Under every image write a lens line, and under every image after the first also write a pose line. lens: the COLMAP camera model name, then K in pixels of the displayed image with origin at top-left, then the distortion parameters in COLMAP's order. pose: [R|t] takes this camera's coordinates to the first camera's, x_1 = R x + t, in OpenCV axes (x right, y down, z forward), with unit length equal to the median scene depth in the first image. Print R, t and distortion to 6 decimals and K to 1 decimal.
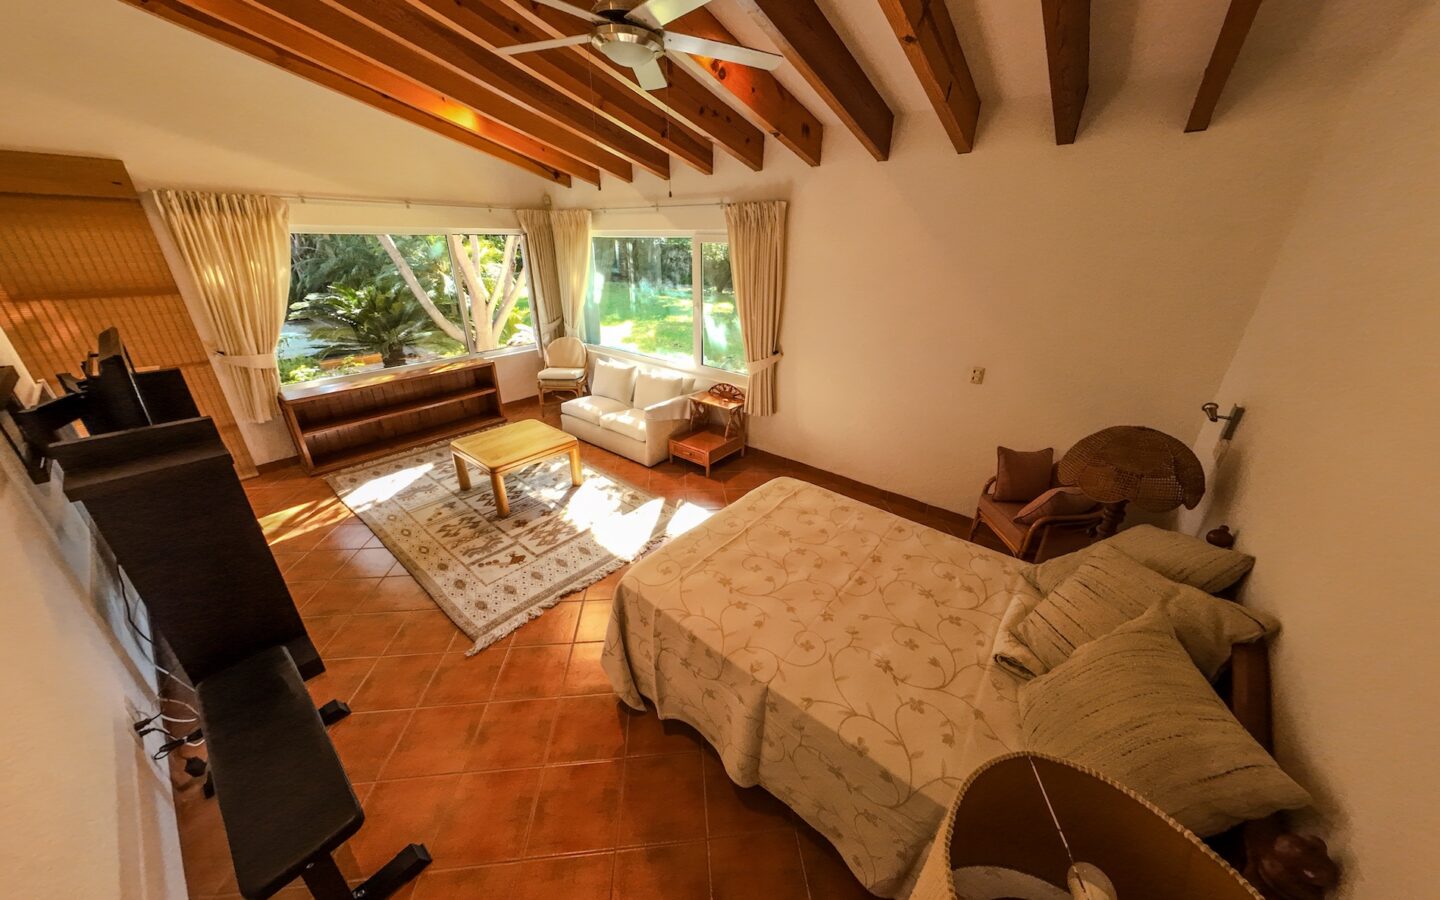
lens RADIAL K [[474.7, 0, 722.0], [0, 474.7, 441.1], [0, 0, 1]] dist [-0.010301, 0.005510]
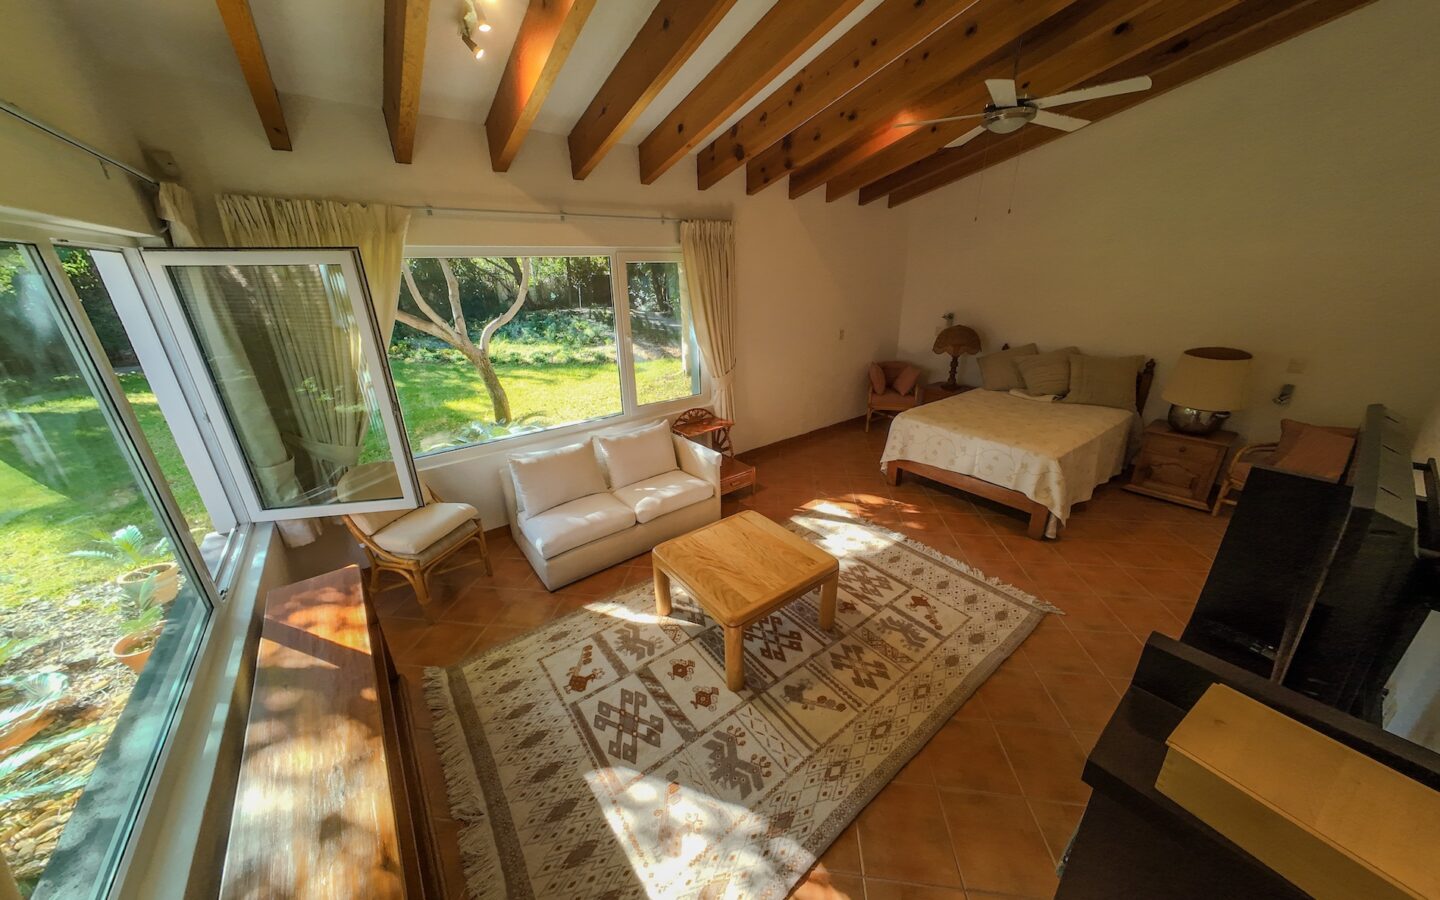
lens RADIAL K [[474.7, 0, 722.0], [0, 474.7, 441.1], [0, 0, 1]] dist [-0.010301, 0.005510]
pose [[0.223174, -0.351752, 0.909101, -1.092084], [0.401579, 0.882981, 0.243063, -0.345312], [-0.888216, 0.310830, 0.338314, 0.833874]]
